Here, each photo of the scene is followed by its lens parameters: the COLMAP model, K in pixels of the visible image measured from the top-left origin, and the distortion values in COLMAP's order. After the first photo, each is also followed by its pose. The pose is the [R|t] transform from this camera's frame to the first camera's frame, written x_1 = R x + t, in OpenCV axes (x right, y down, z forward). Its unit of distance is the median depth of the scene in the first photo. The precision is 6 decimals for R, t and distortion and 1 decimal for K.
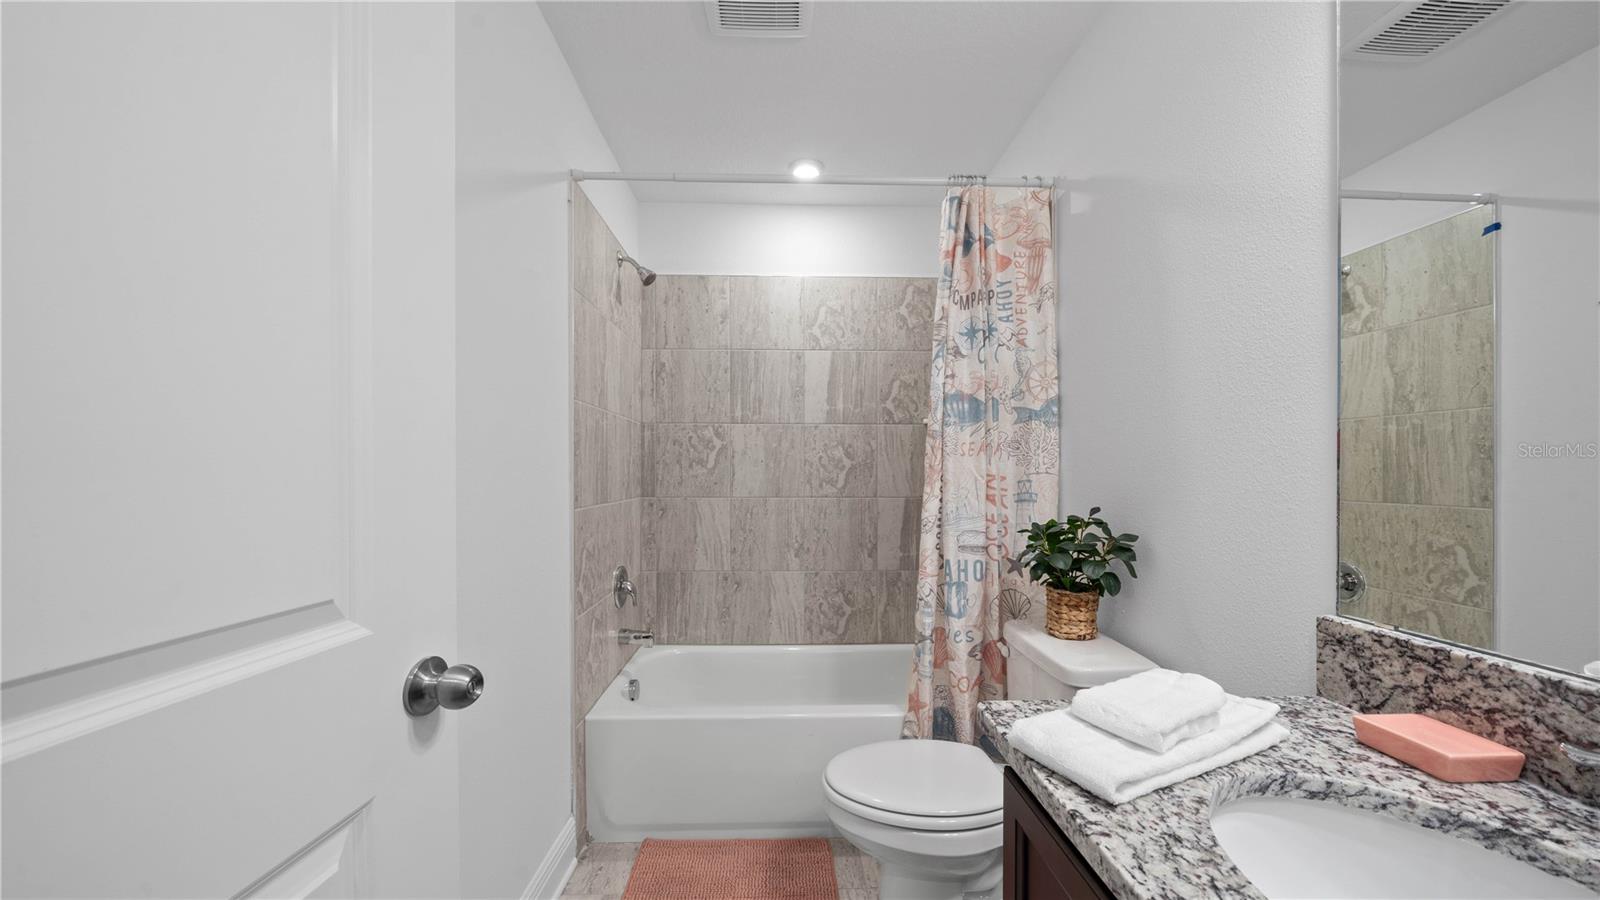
lens RADIAL K [[559.4, 0, 800.3], [0, 559.4, 476.4], [0, 0, 1]] dist [-0.007231, -0.000051]
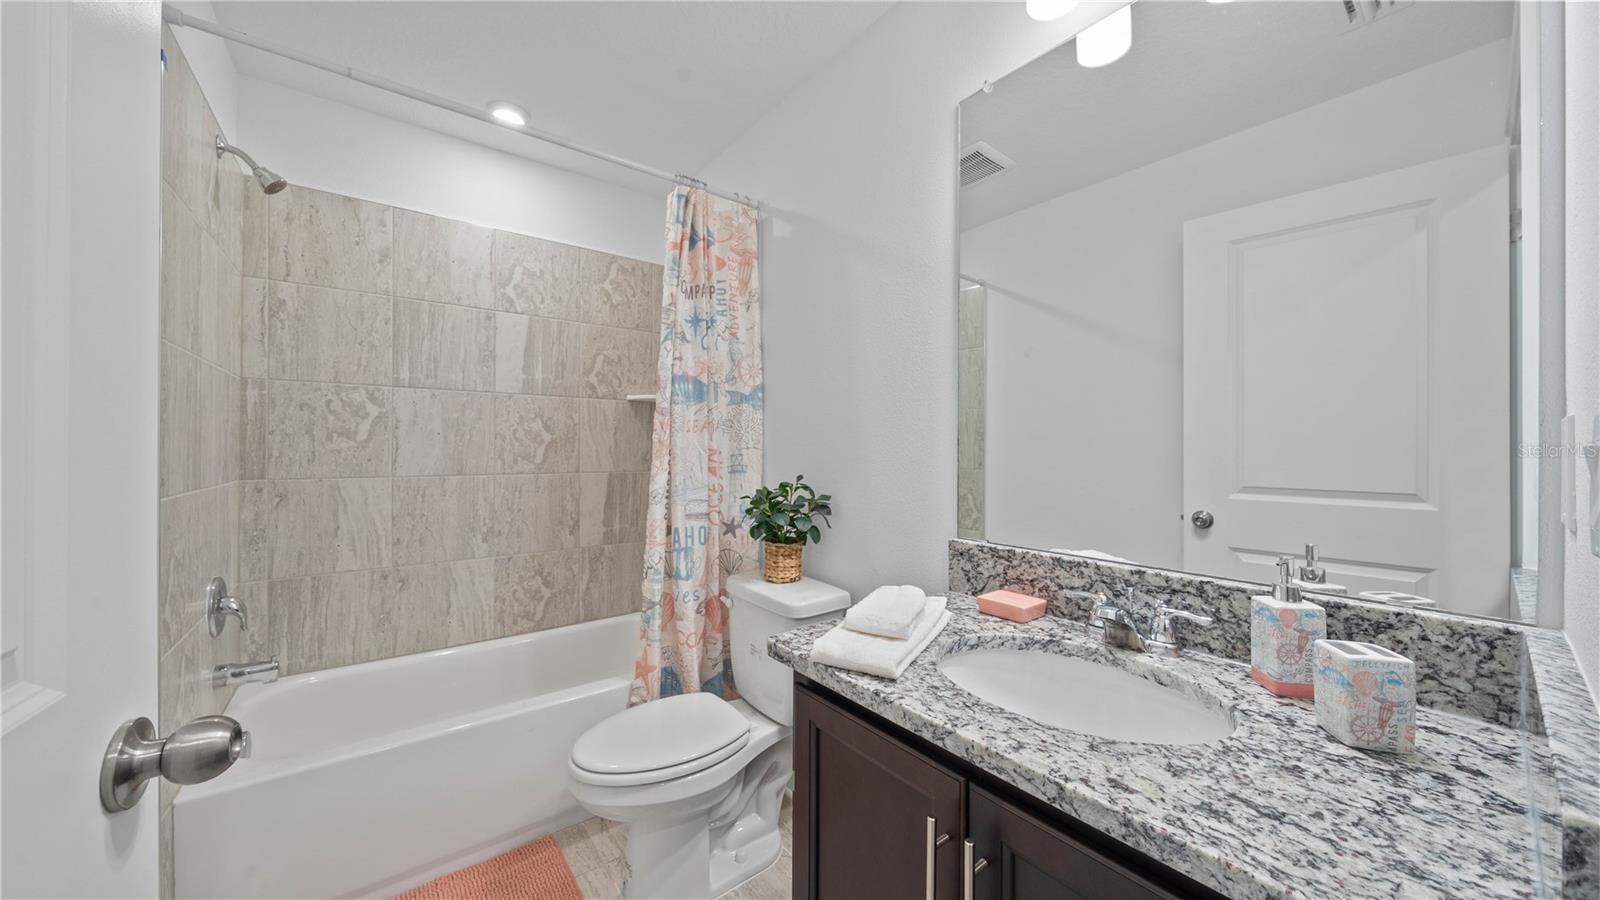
lens RADIAL K [[549.7, 0, 797.7], [0, 549.7, 448.7], [0, 0, 1]] dist [-0.004366, -0.000196]
pose [[0.806939, 0.002063, 0.590631, -0.173947], [0.001250, 0.999986, -0.005202, 0.001741], [-0.590633, 0.004936, 0.806925, 0.002384]]
